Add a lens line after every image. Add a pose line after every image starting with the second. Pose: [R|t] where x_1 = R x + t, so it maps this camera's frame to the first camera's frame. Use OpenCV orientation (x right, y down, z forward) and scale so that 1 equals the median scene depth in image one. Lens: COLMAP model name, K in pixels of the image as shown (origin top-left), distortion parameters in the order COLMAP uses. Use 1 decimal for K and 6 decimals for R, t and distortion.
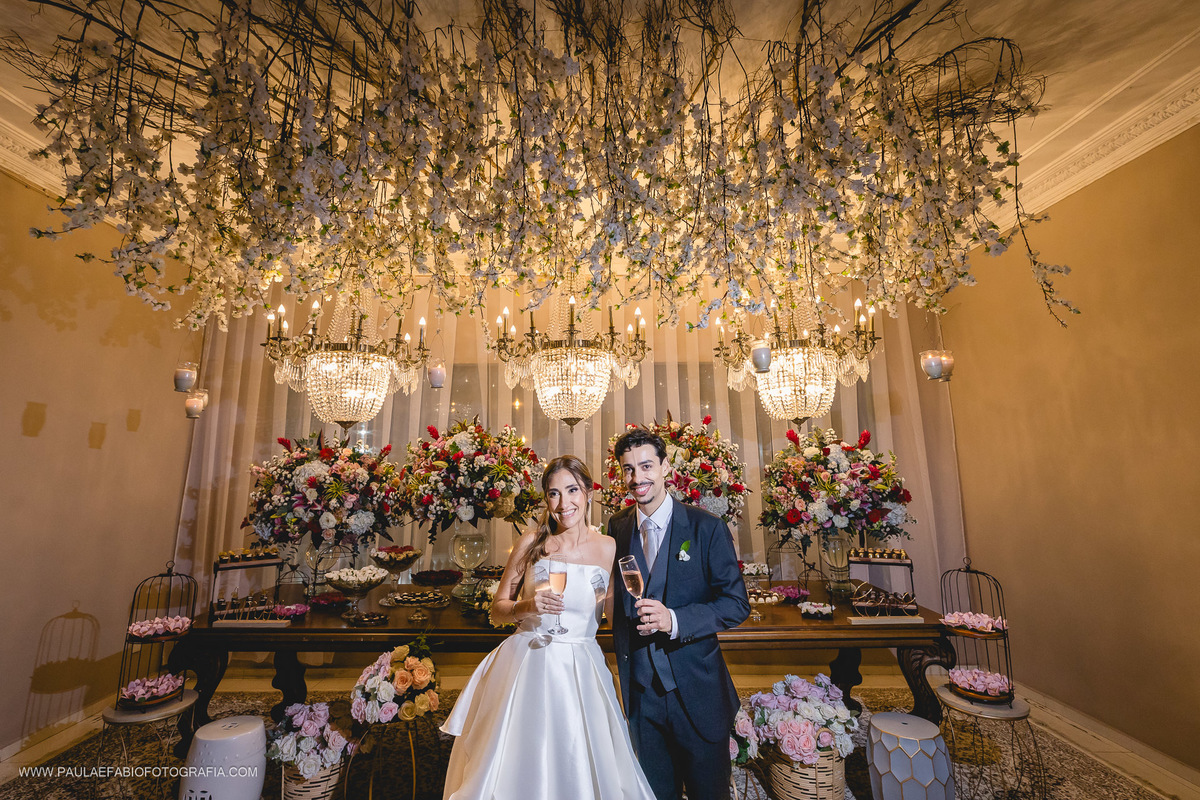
lens RADIAL K [[550.4, 0, 599.2], [0, 550.4, 378.4], [0, 0, 1]] dist [-0.001928, 0.000072]
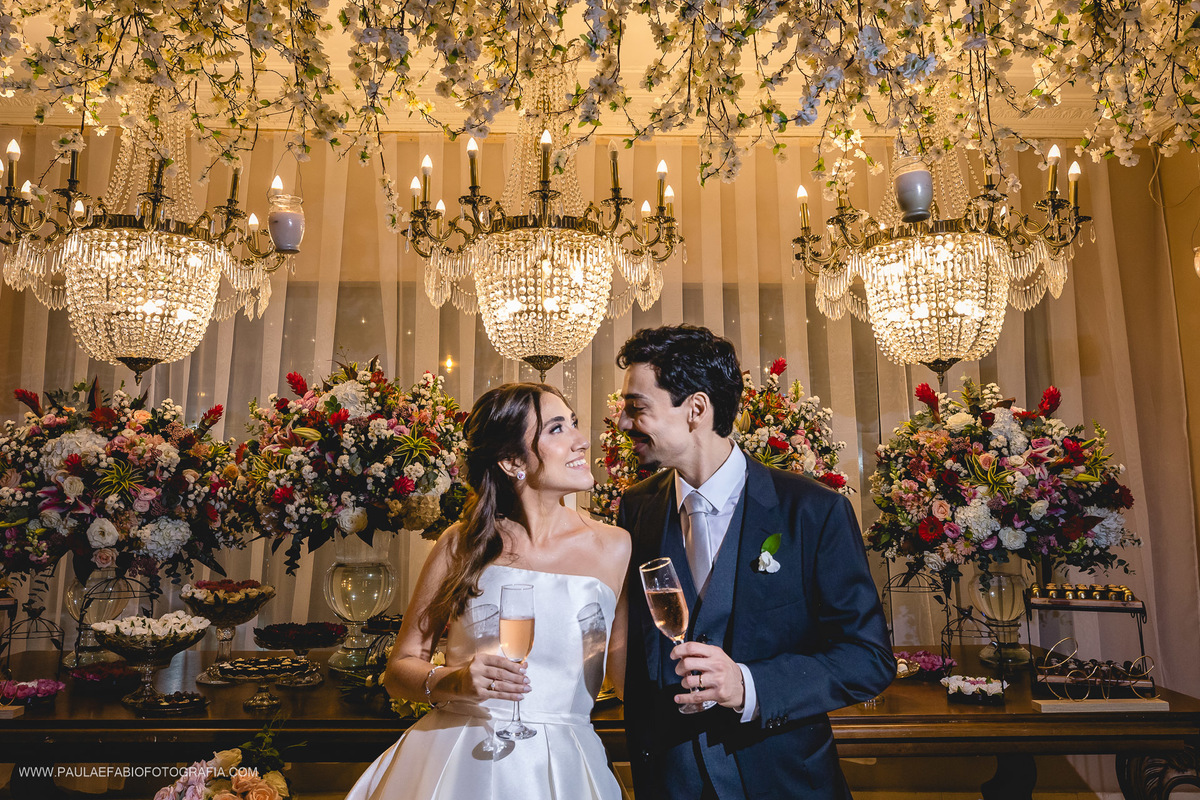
lens RADIAL K [[830.4, 0, 600.0], [0, 830.4, 400.0], [0, 0, 1]] dist [0.009016, -0.000844]
pose [[0.999609, 0.010441, 0.025945, -0.013185], [-0.011183, 0.999527, 0.028635, 0.094027], [-0.025633, -0.028914, 0.999253, 0.147878]]
